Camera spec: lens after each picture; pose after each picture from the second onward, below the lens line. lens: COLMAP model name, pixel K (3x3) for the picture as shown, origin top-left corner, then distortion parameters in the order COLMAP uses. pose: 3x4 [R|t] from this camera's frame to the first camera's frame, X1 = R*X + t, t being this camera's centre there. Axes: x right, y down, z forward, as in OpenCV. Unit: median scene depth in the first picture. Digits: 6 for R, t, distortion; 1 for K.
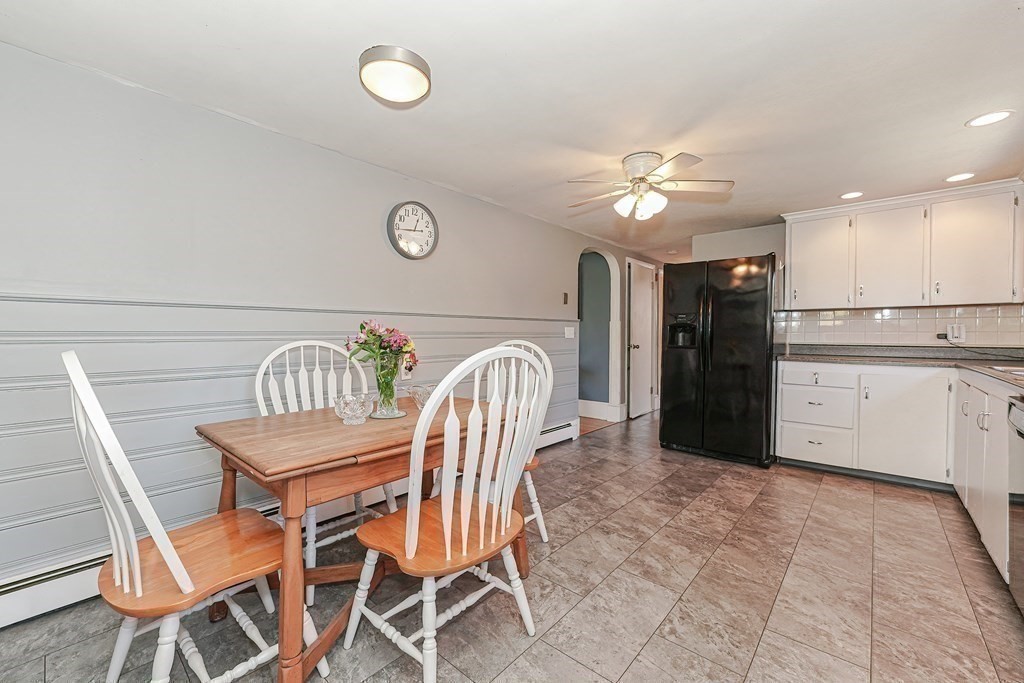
lens RADIAL K [[417.2, 0, 510.9], [0, 417.2, 336.9], [0, 0, 1]] dist [-0.003765, -0.000068]
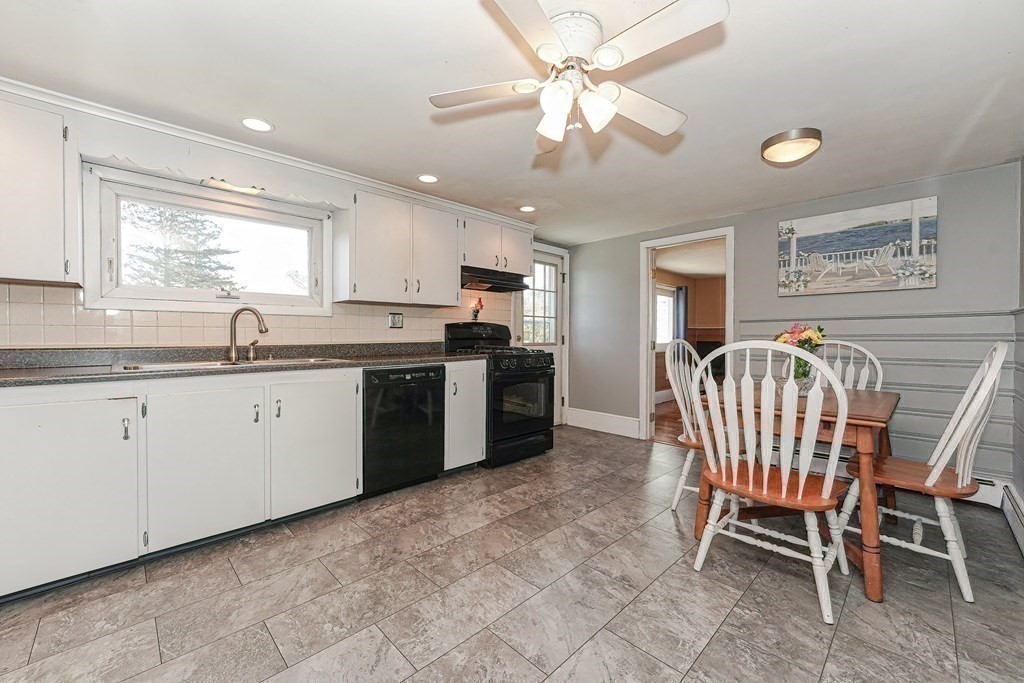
lens RADIAL K [[417.2, 0, 501.7], [0, 417.2, 347.5], [0, 0, 1]] dist [-0.003765, -0.000068]
pose [[-0.996199, -0.014389, 0.085913, 0.448645], [-0.011709, 0.999432, 0.031613, 0.002055], [-0.086319, 0.030487, -0.995801, 2.009356]]
